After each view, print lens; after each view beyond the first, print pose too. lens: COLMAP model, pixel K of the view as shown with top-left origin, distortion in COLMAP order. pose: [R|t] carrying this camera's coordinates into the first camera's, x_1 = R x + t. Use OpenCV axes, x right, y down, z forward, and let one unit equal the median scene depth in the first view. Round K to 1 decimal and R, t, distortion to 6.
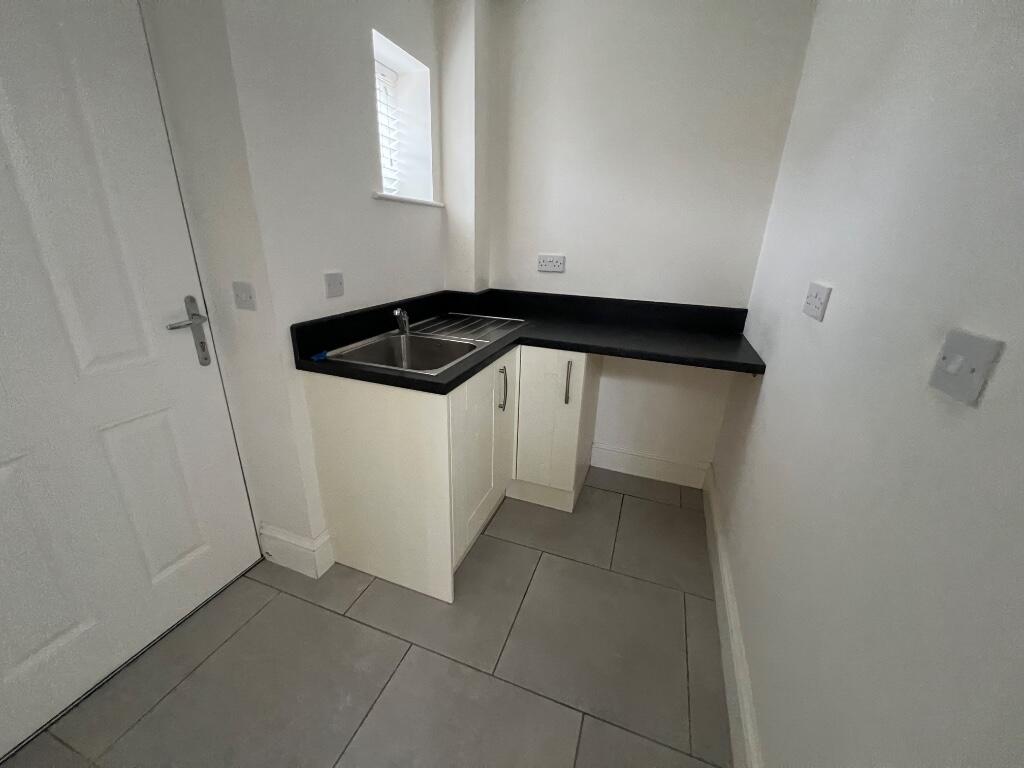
lens RADIAL K [[407.9, 0, 509.4], [0, 407.9, 382.0], [0, 0, 1]] dist [0.001009, 0.000007]
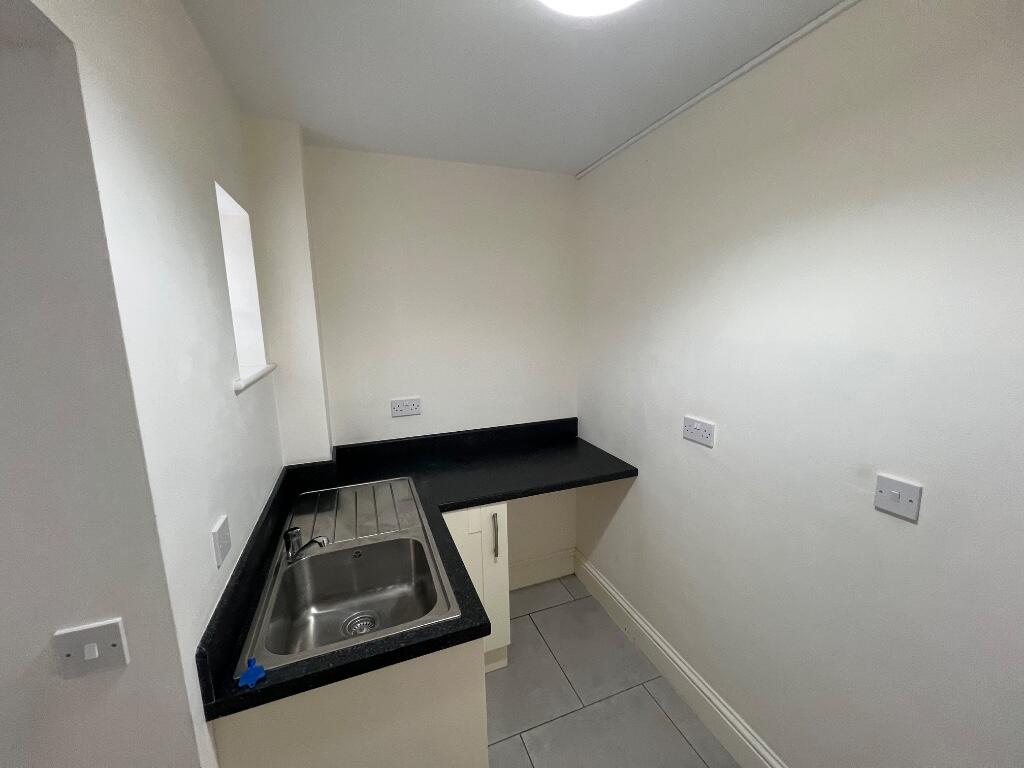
lens RADIAL K [[407.9, 0, 509.4], [0, 407.9, 382.0], [0, 0, 1]] dist [0.001009, 0.000007]
pose [[0.753592, -0.156367, 0.638473, -0.388540], [0.269643, 0.959350, -0.083309, -0.257043], [-0.599492, 0.234941, 0.765122, 0.156263]]
